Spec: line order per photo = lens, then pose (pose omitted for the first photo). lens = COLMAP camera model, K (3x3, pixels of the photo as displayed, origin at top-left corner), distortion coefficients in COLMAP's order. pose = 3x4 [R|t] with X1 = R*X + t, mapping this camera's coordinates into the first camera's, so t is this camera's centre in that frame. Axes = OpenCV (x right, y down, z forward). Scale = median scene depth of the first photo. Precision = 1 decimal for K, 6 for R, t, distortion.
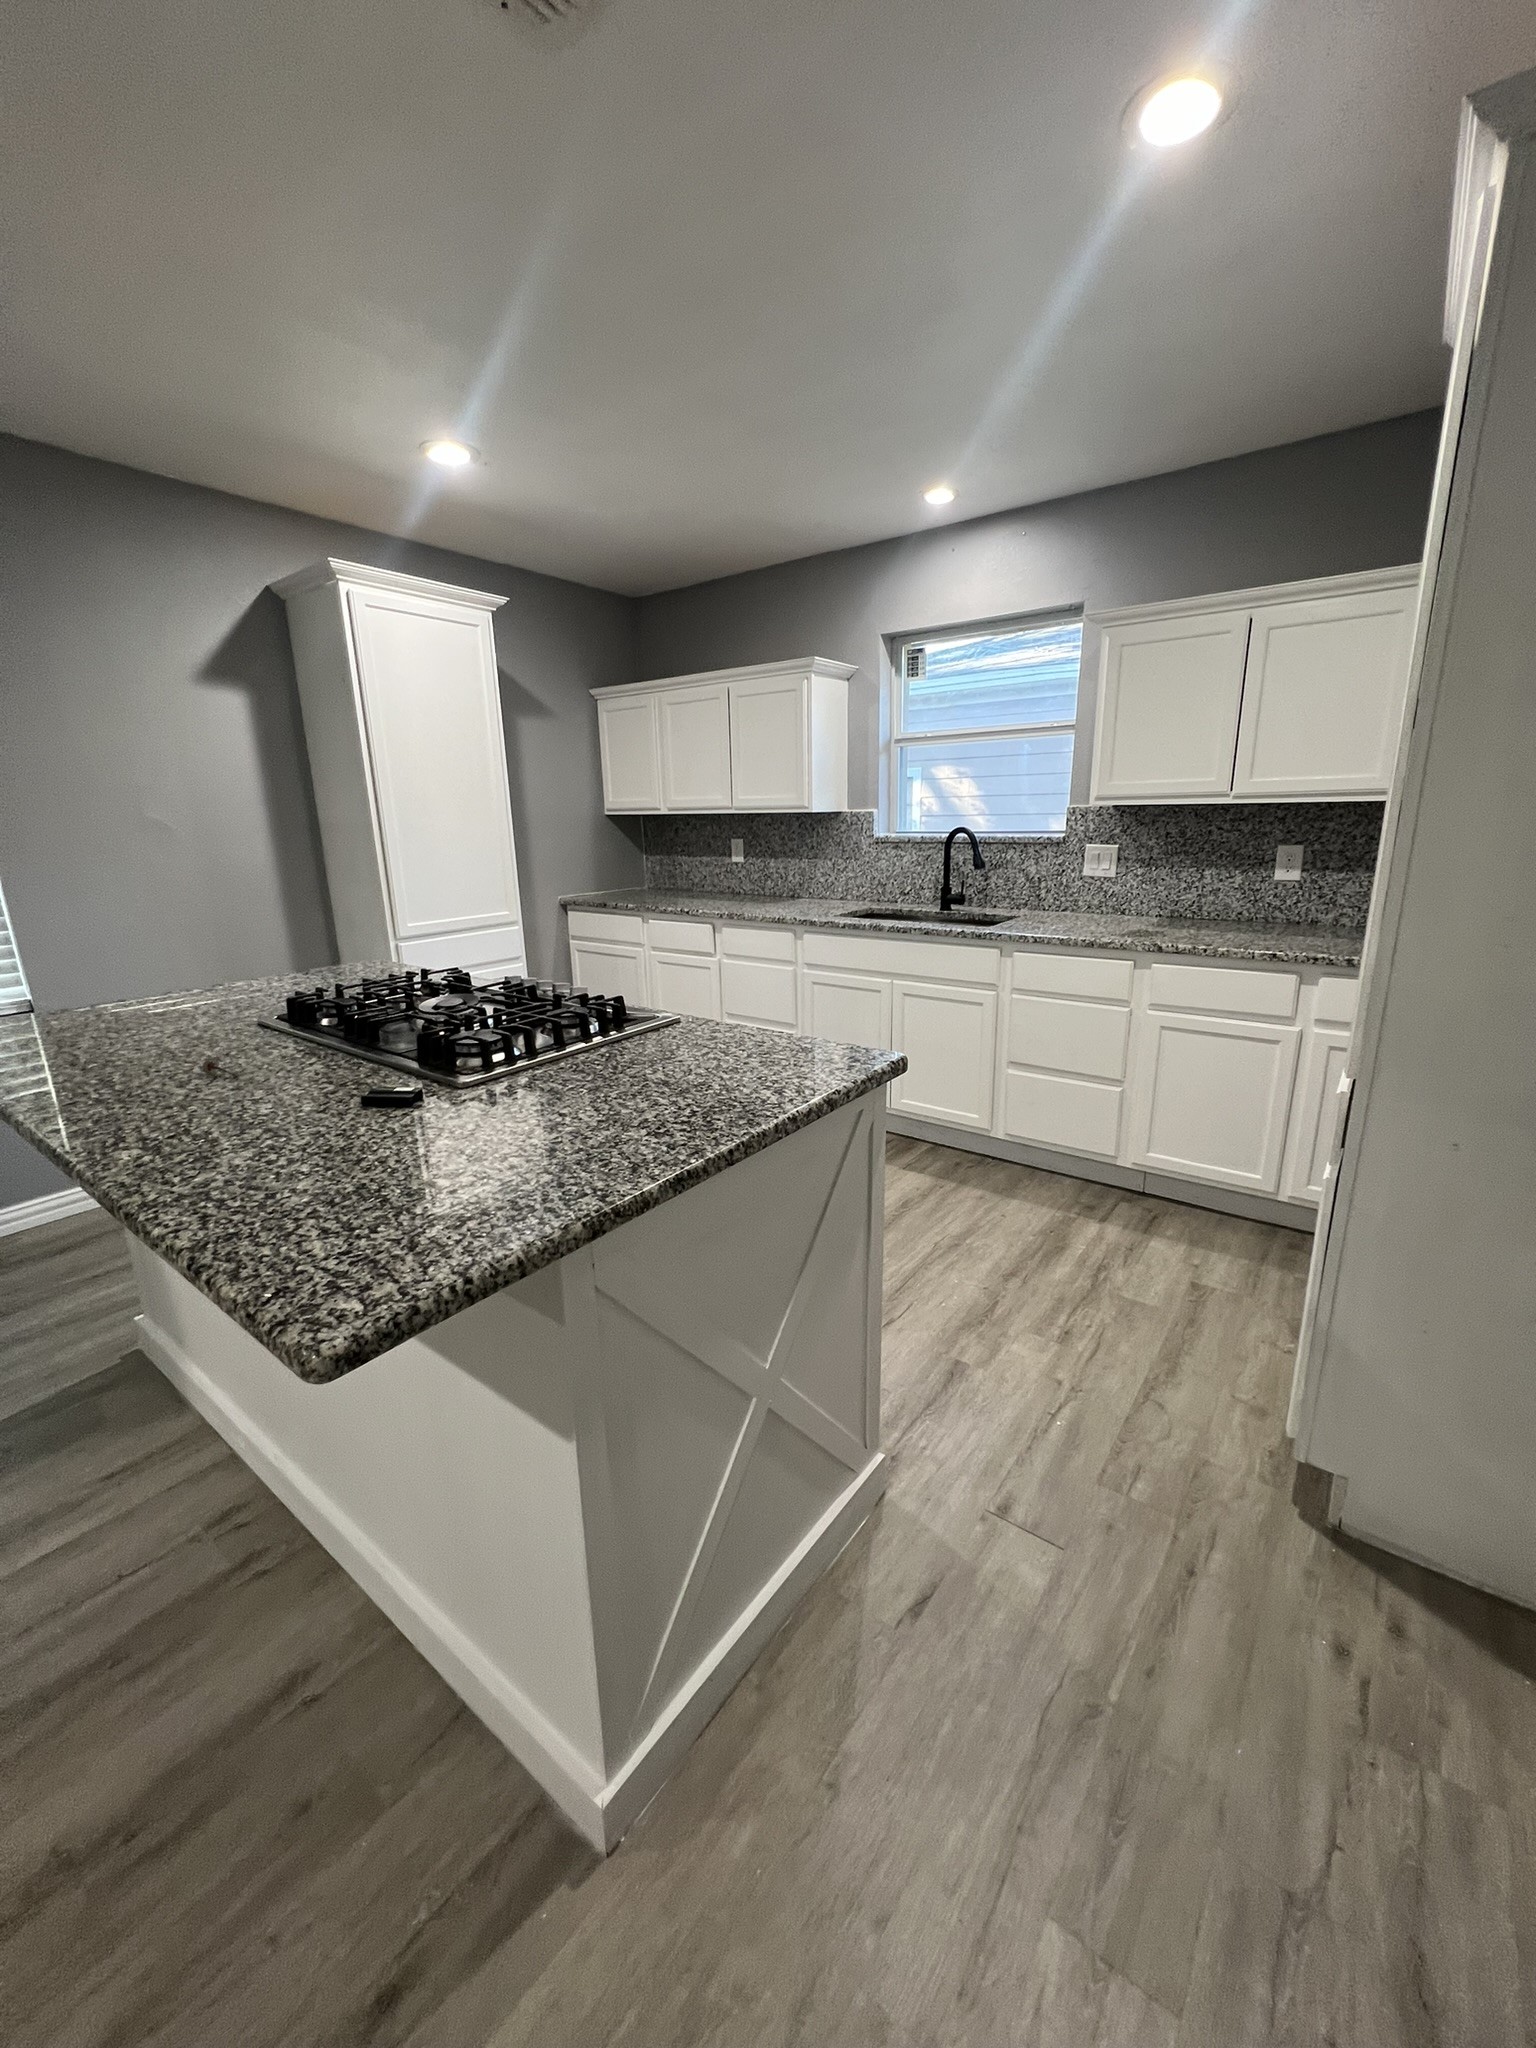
lens RADIAL K [[822.3, 0, 768.0], [0, 822.3, 1024.0], [0, 0, 1]] dist [0.000700, 0.000489]
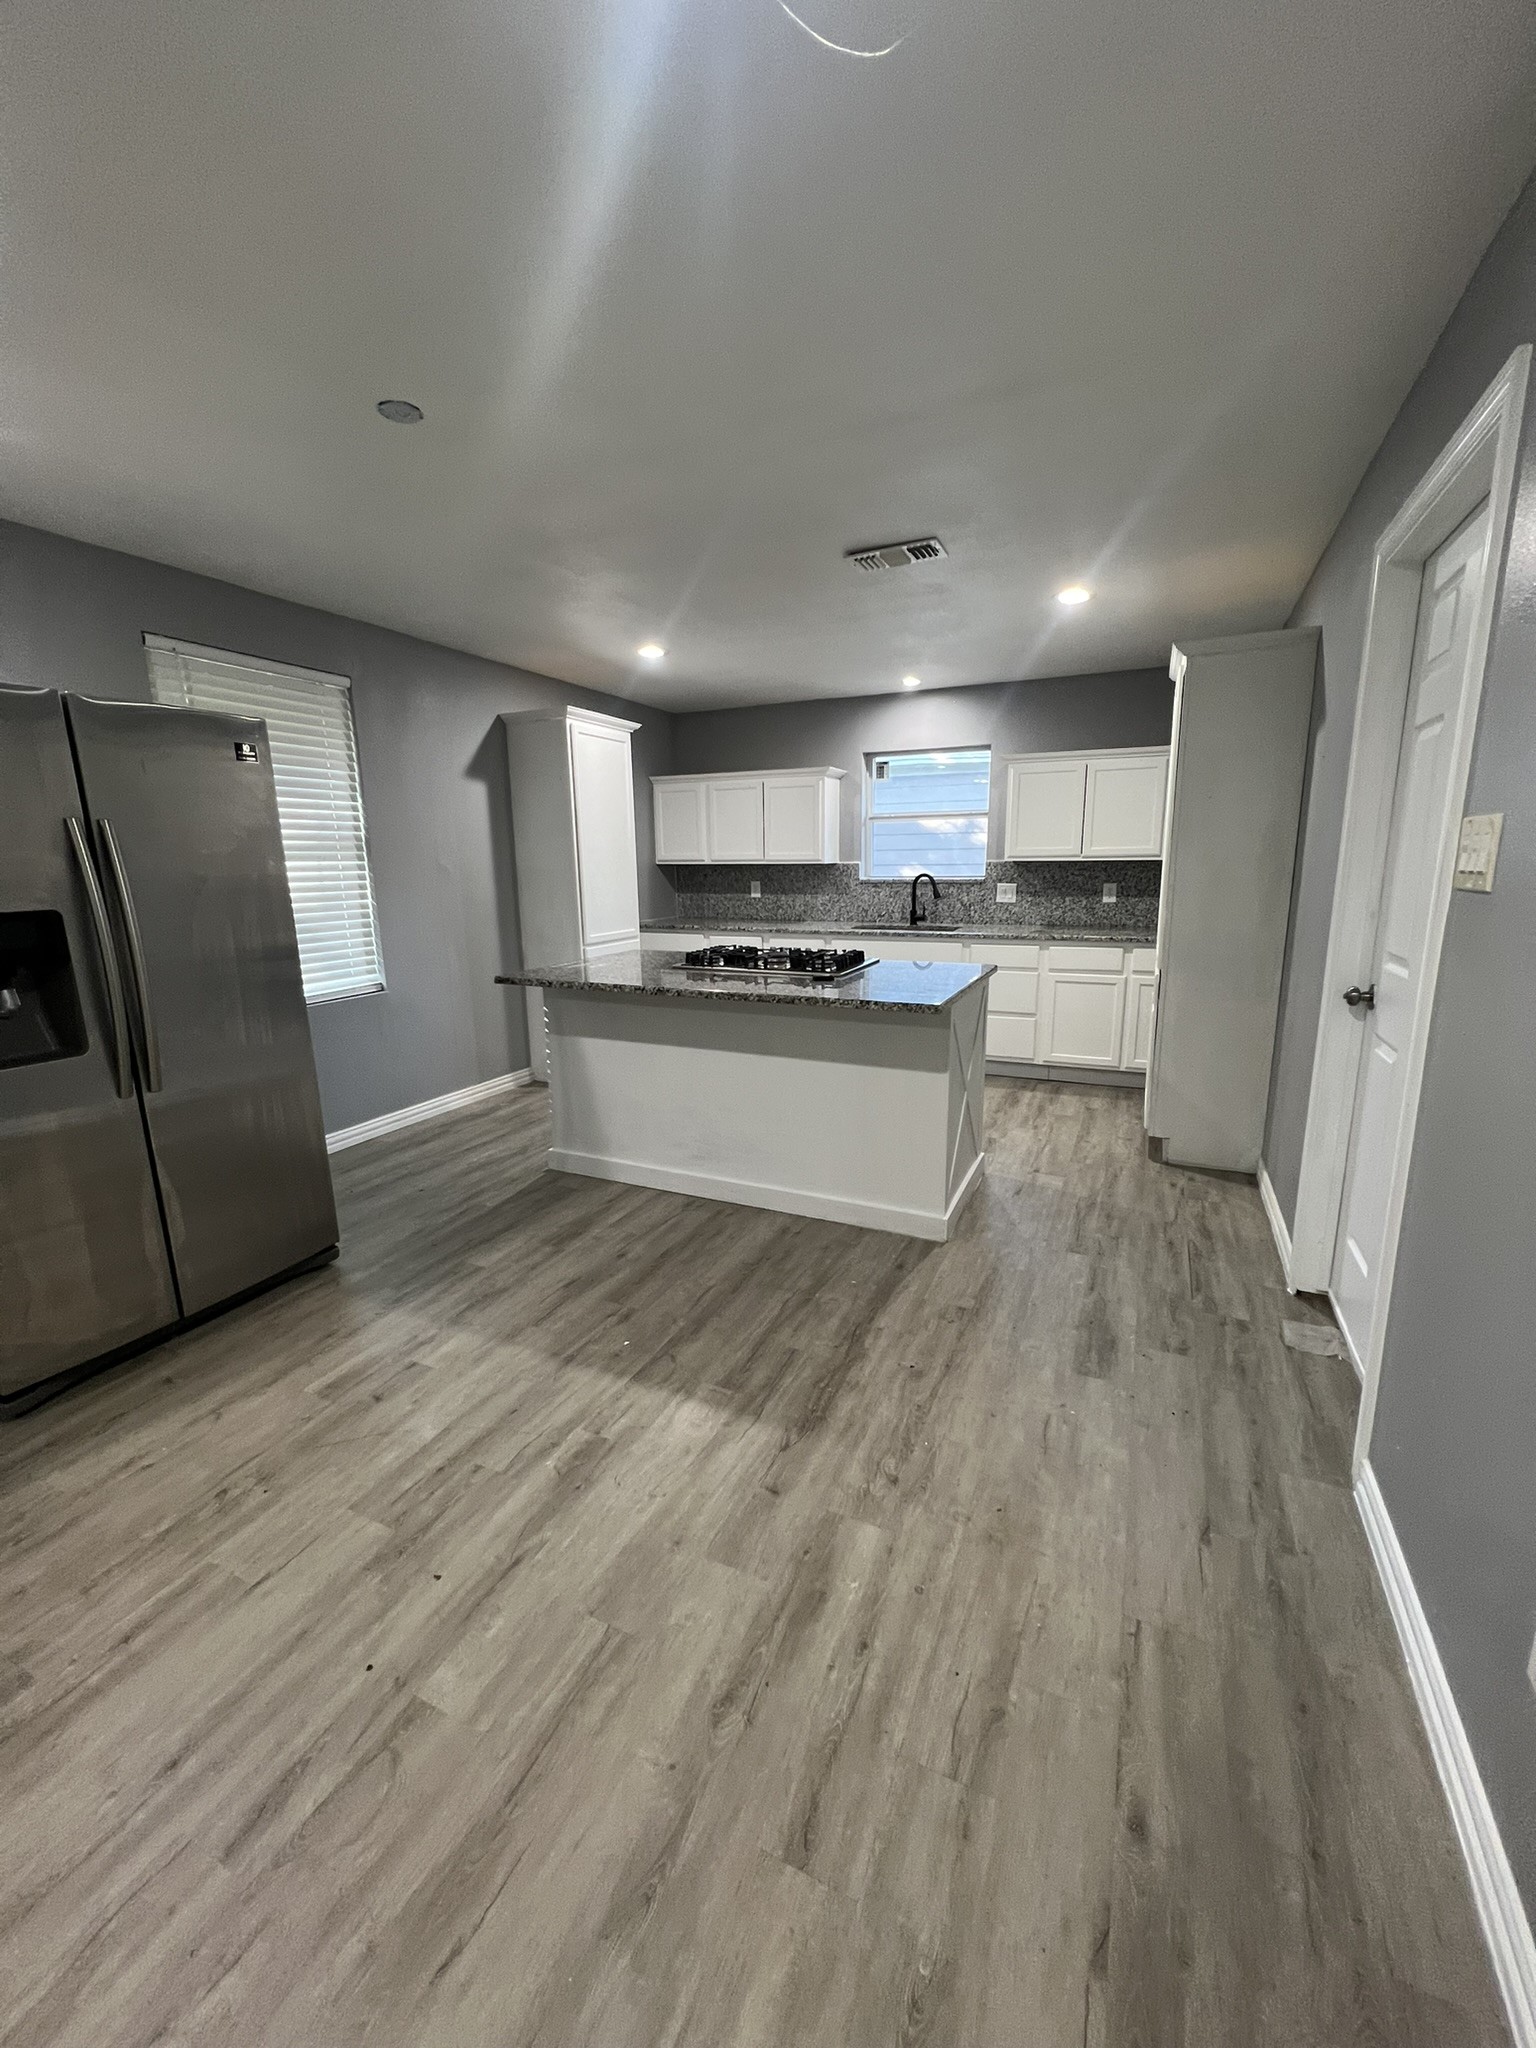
lens RADIAL K [[822.3, 0, 768.0], [0, 822.3, 1024.0], [0, 0, 1]] dist [0.000700, 0.000489]
pose [[0.976541, -0.035495, 0.212387, -0.470069], [0.047637, 0.997493, -0.052324, 0.142890], [-0.209998, 0.061213, 0.975784, -0.560878]]
